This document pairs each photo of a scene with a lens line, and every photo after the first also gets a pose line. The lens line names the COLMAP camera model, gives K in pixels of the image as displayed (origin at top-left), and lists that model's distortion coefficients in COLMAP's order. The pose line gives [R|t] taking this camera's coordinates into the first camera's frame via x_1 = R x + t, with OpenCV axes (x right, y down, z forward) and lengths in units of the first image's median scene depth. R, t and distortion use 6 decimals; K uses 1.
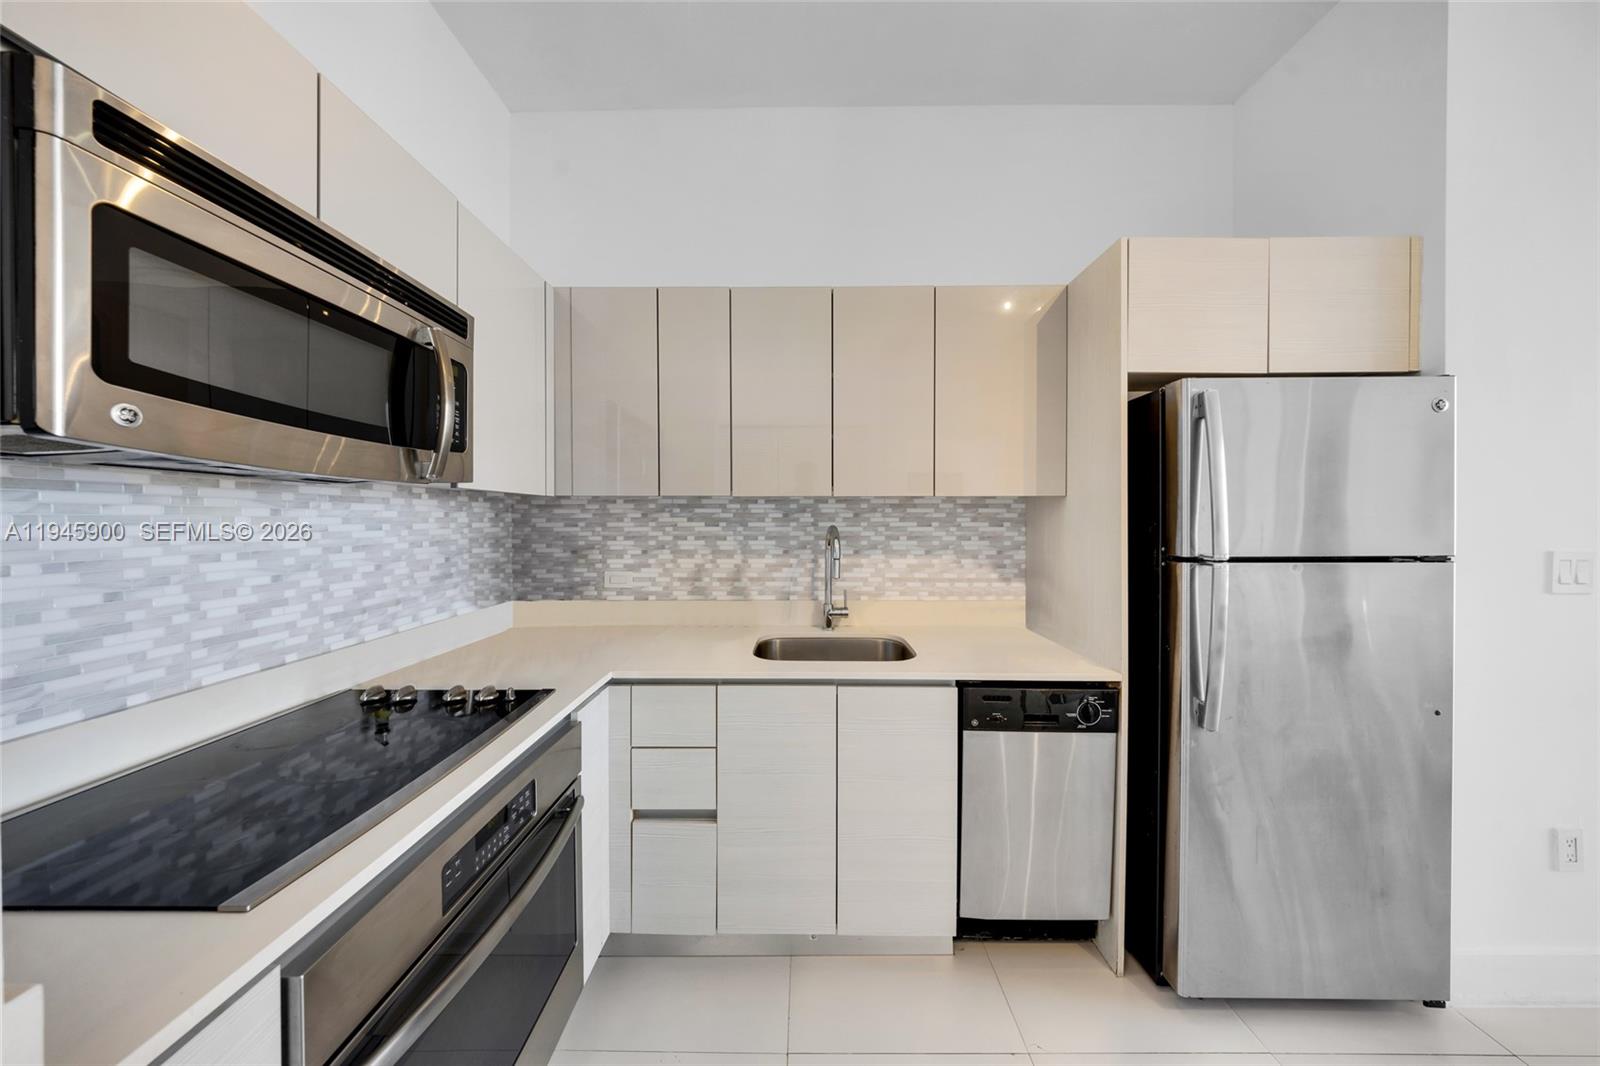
lens RADIAL K [[547.8, 0, 798.9], [0, 547.8, 521.1], [0, 0, 1]] dist [-0.001701, -0.000059]
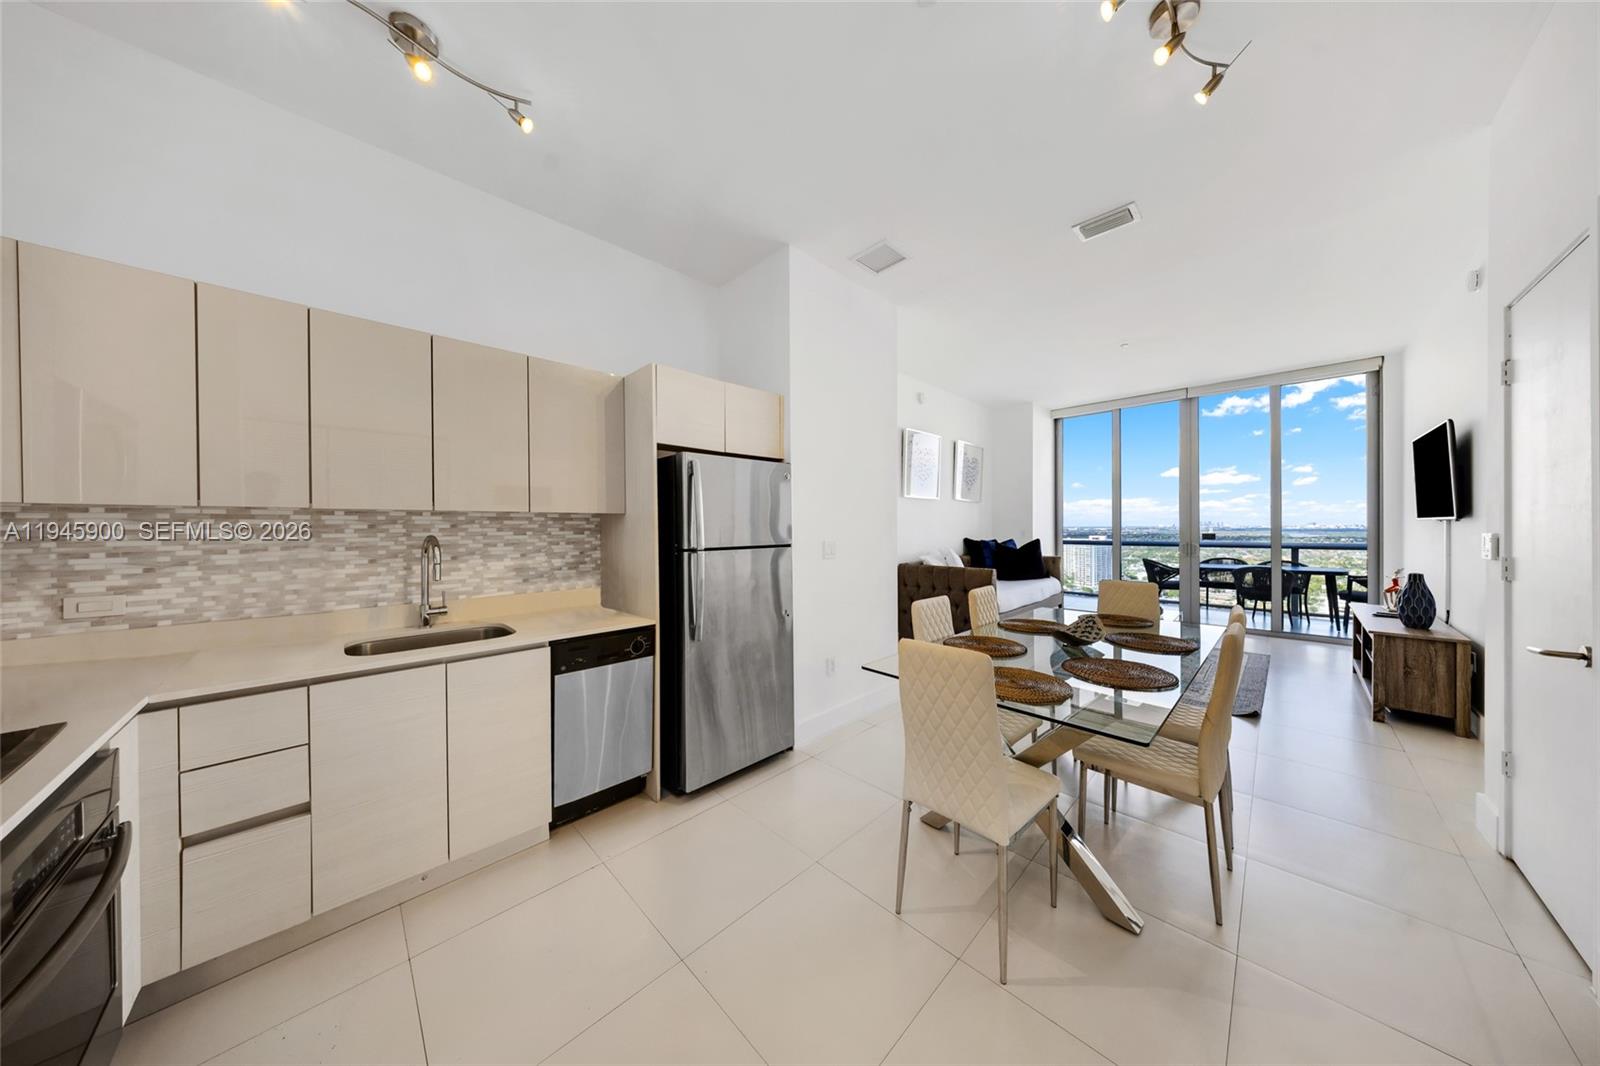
lens RADIAL K [[469.1, 0, 797.1], [0, 469.1, 527.4], [0, 0, 1]] dist [0.000019, 0.000012]
pose [[0.712140, -0.004430, 0.702024, -0.089124], [0.009086, 0.999954, -0.002907, 0.000933], [-0.701979, 0.008449, 0.712148, -0.260336]]
